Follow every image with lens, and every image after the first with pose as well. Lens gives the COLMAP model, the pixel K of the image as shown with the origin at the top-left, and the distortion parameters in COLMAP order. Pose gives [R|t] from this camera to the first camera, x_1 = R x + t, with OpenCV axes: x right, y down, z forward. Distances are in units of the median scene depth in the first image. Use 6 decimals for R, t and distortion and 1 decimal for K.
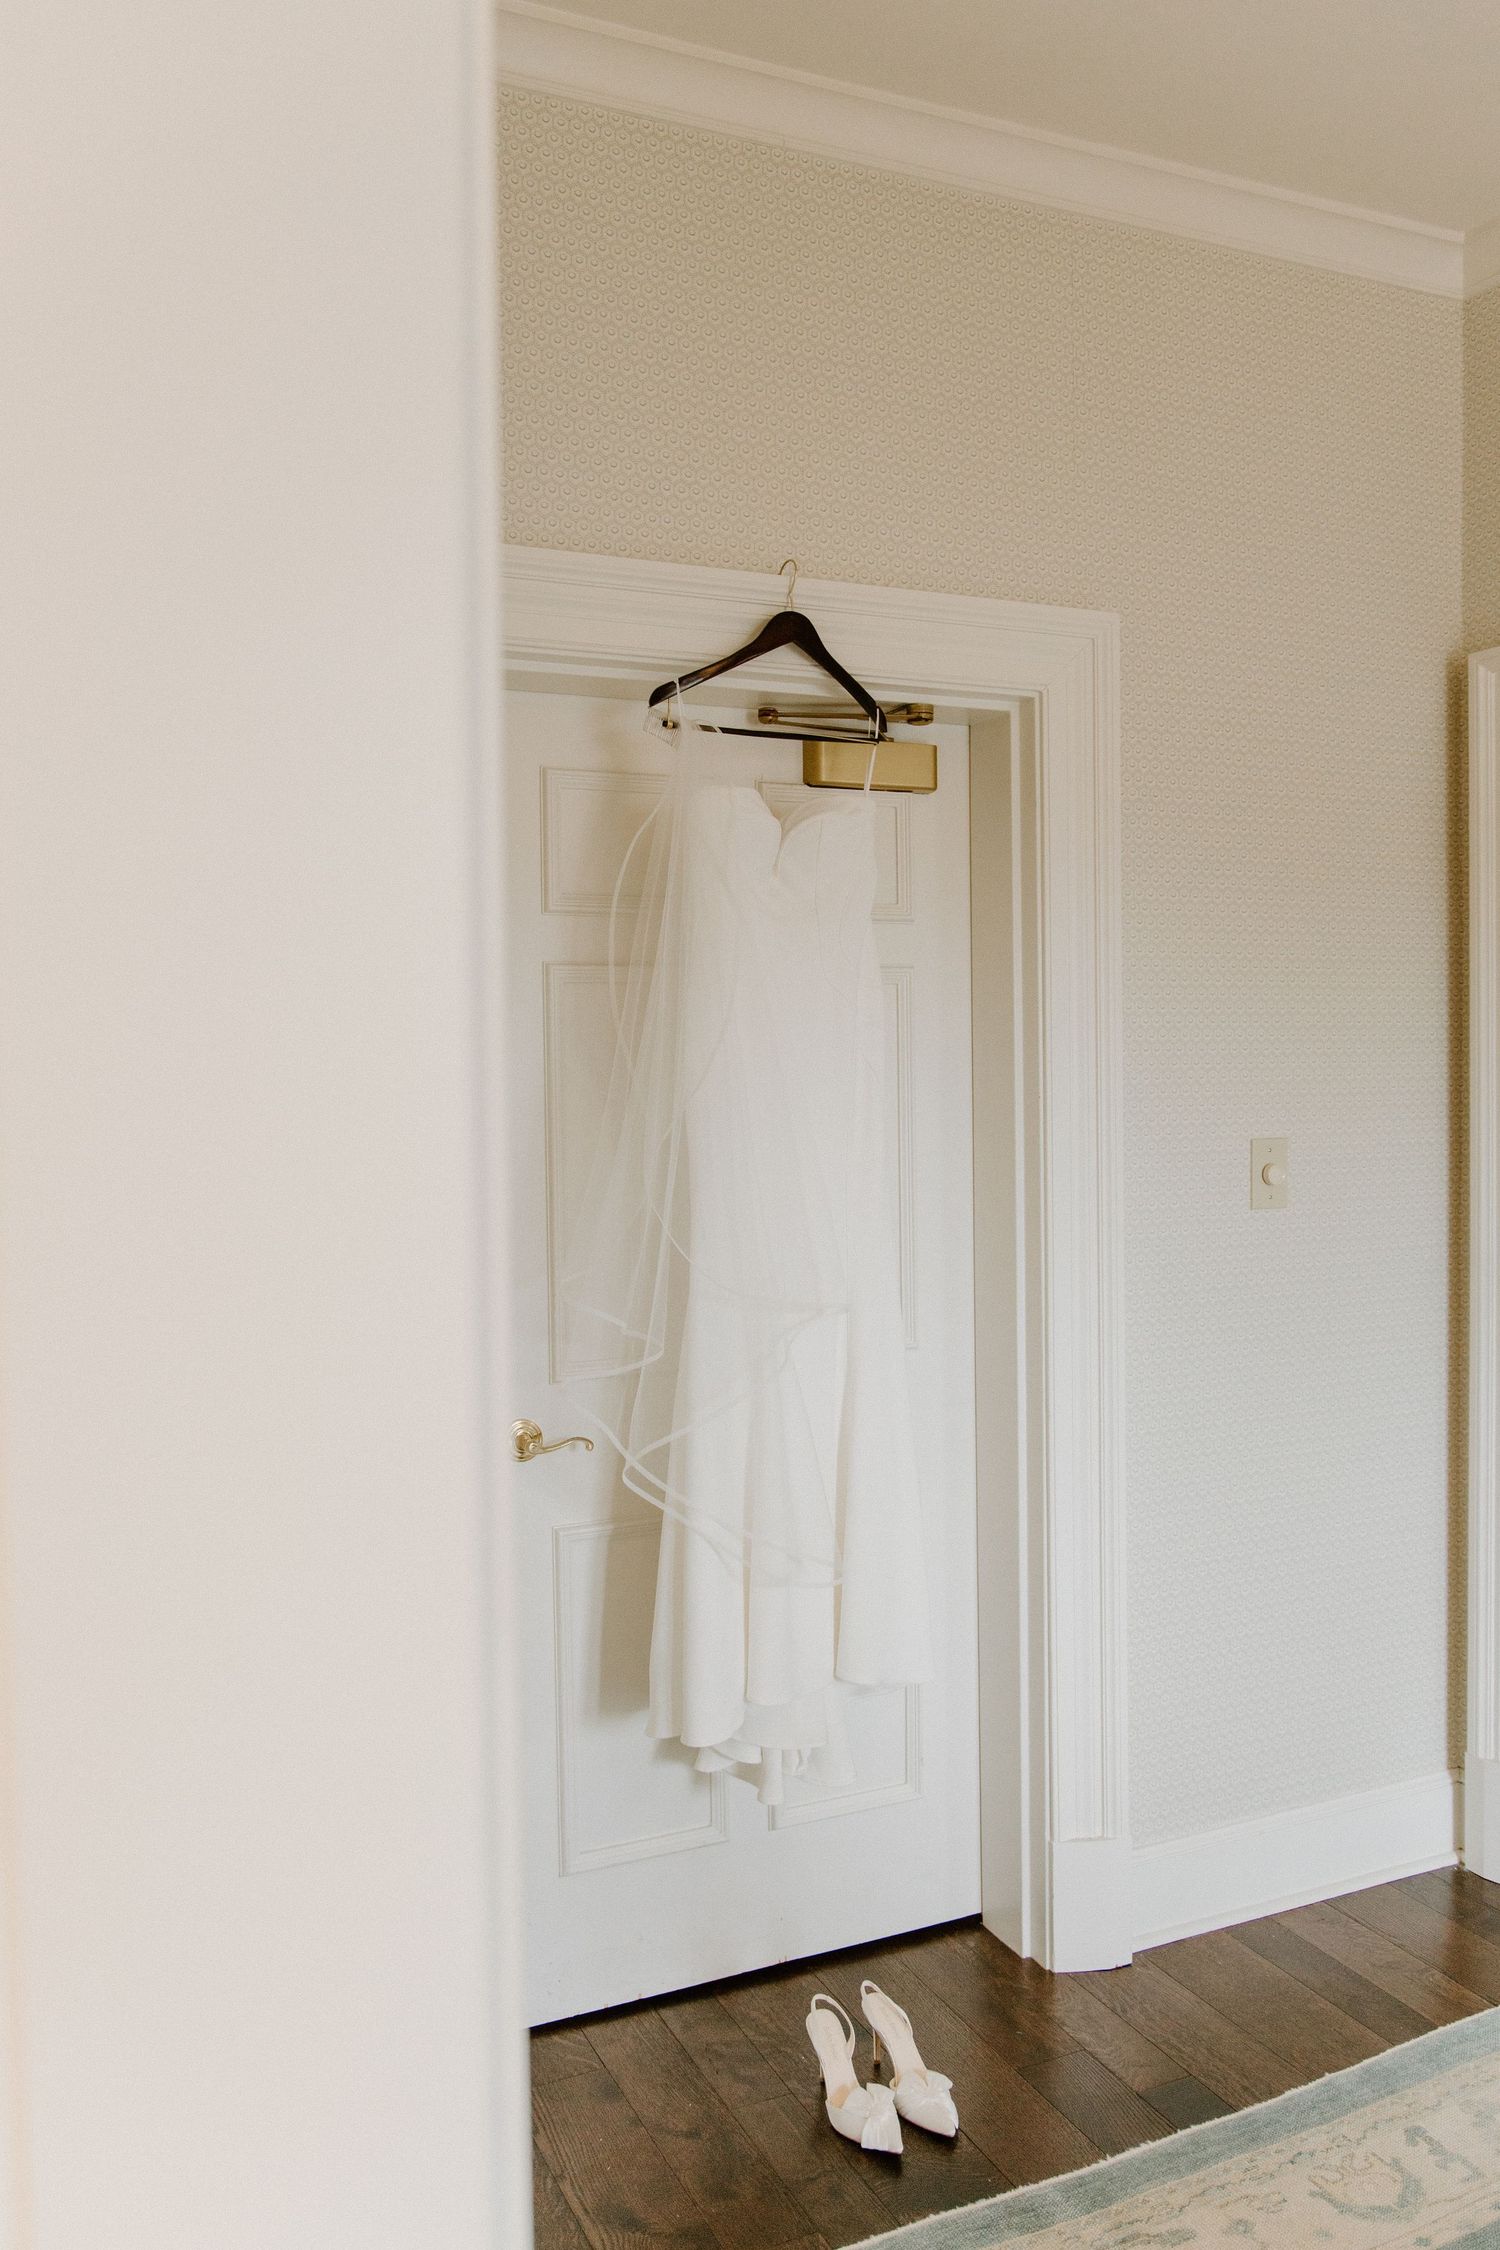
lens RADIAL K [[1763.1, 0, 750.0], [0, 1763.1, 1125.0], [0, 0, 1]] dist [0.000081, 0.002052]
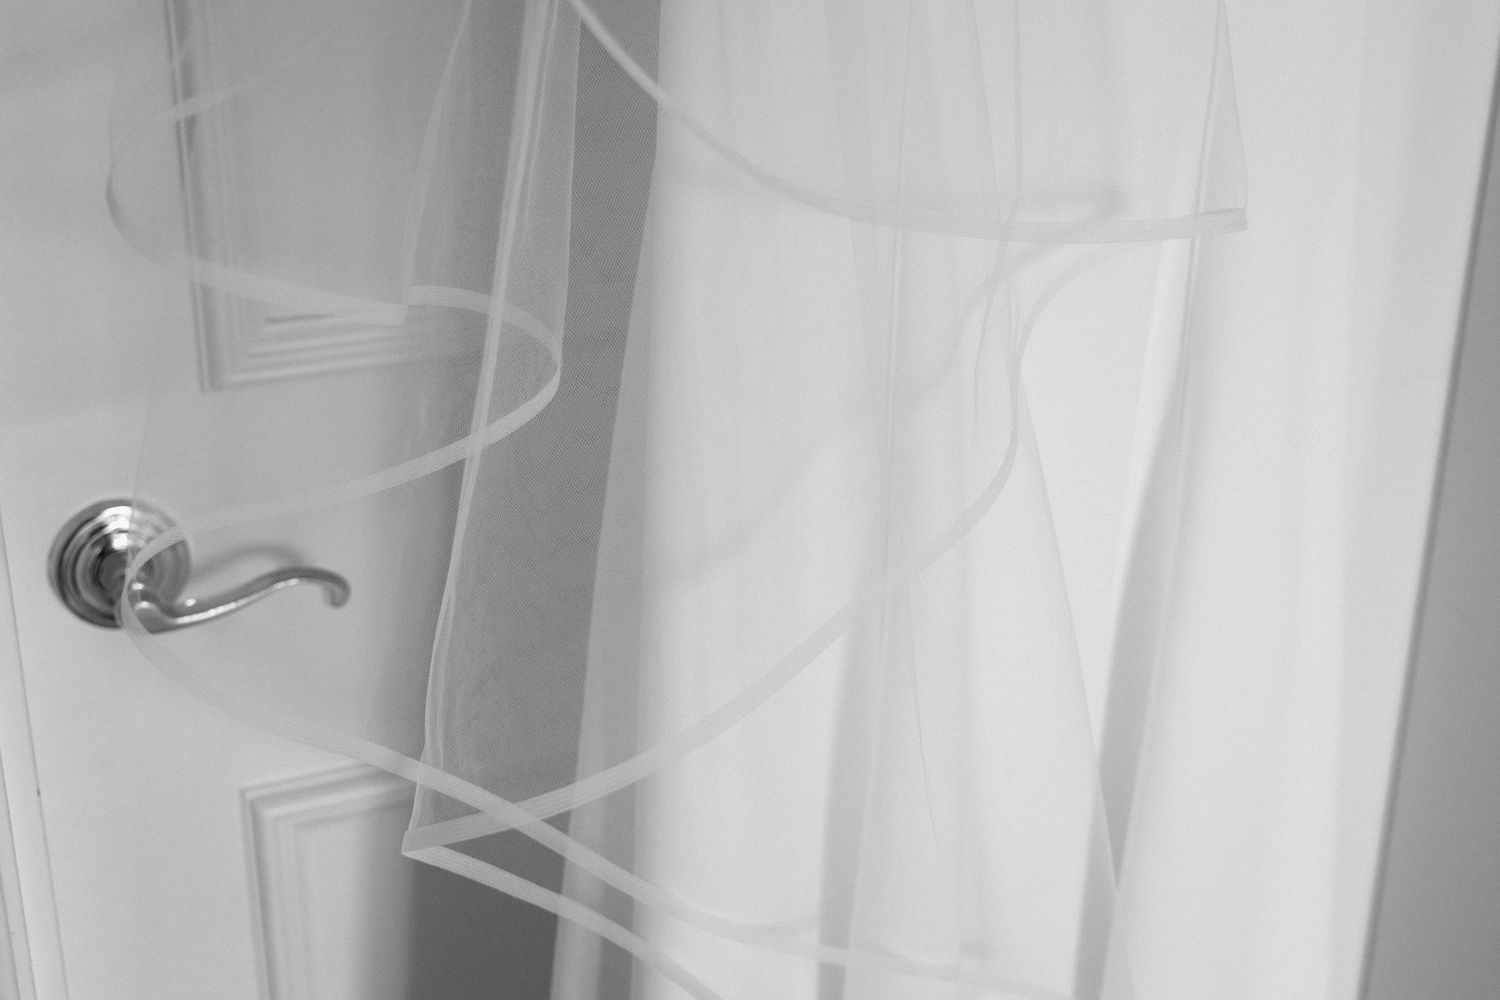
lens RADIAL K [[2158.4, 0, 750.0], [0, 2158.4, 500.0], [0, 0, 1]] dist [-0.005369, -0.006794]
pose [[0.999676, 0.020636, 0.014916, -0.022315], [-0.024698, 0.928345, 0.370898, 0.020784], [-0.006194, -0.371146, 0.928554, 0.645016]]
